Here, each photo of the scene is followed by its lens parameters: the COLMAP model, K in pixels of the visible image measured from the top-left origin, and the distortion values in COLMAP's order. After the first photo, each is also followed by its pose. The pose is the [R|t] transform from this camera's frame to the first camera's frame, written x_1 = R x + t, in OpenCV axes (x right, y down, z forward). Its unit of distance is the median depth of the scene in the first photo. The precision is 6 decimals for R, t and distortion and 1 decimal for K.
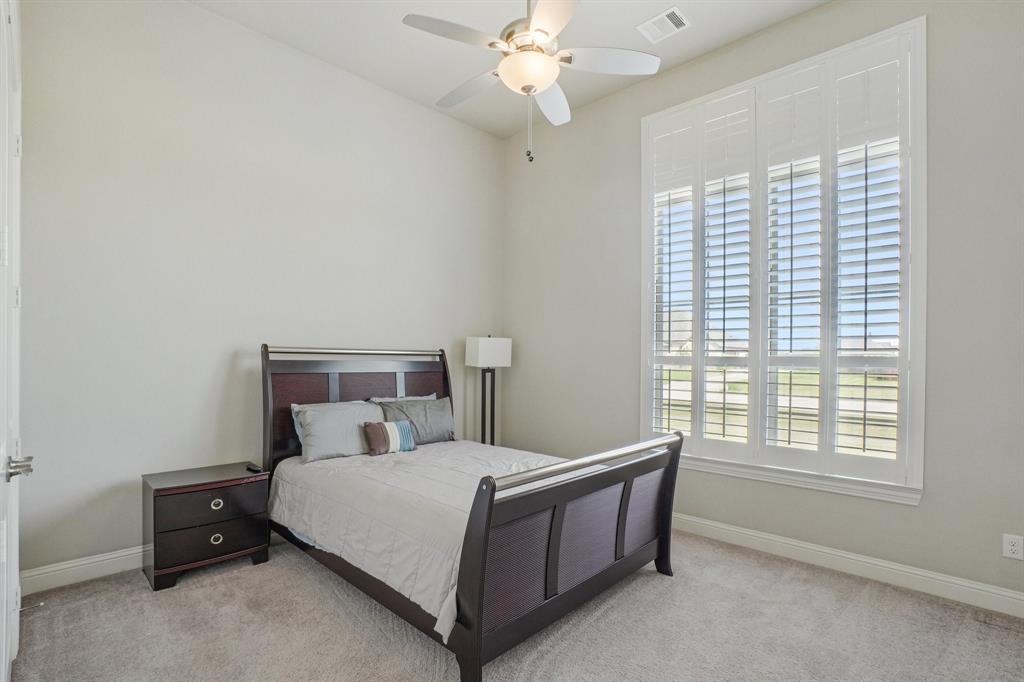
lens RADIAL K [[469.6, 0, 496.1], [0, 469.6, 347.1], [0, 0, 1]] dist [-0.056170, 0.019192]
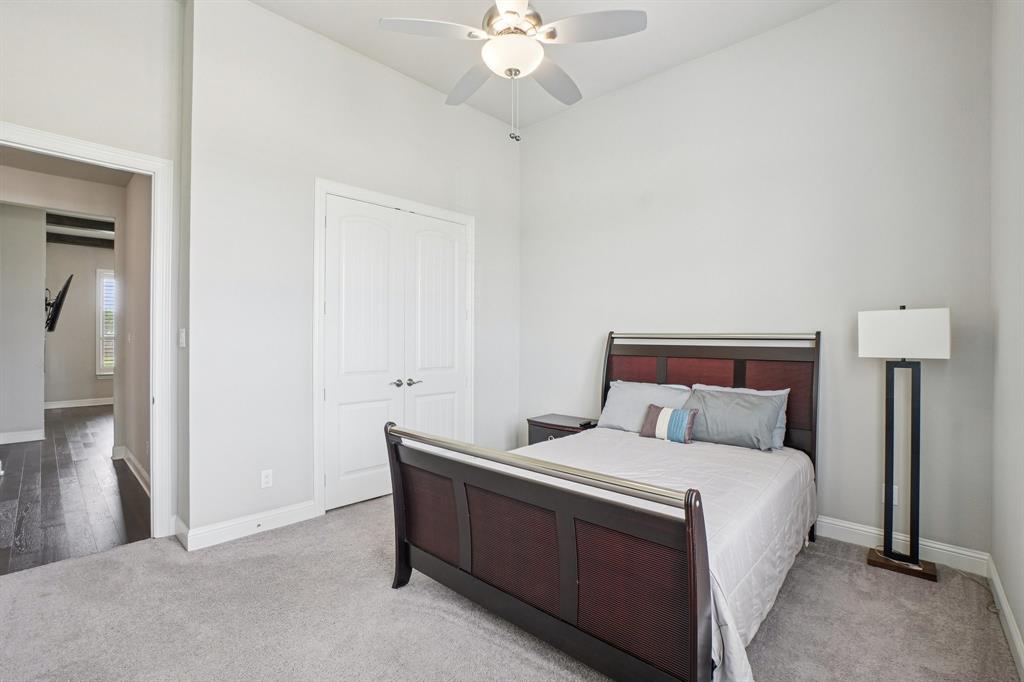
lens RADIAL K [[455.8, 0, 512.0], [0, 455.8, 341.0], [0, 0, 1]] dist [-0.051042, 0.000084]
pose [[0.051448, -0.002903, -0.998671, 0.535284], [0.020379, 0.999791, -0.001856, 0.011230], [0.998468, -0.020257, 0.051496, 0.477793]]
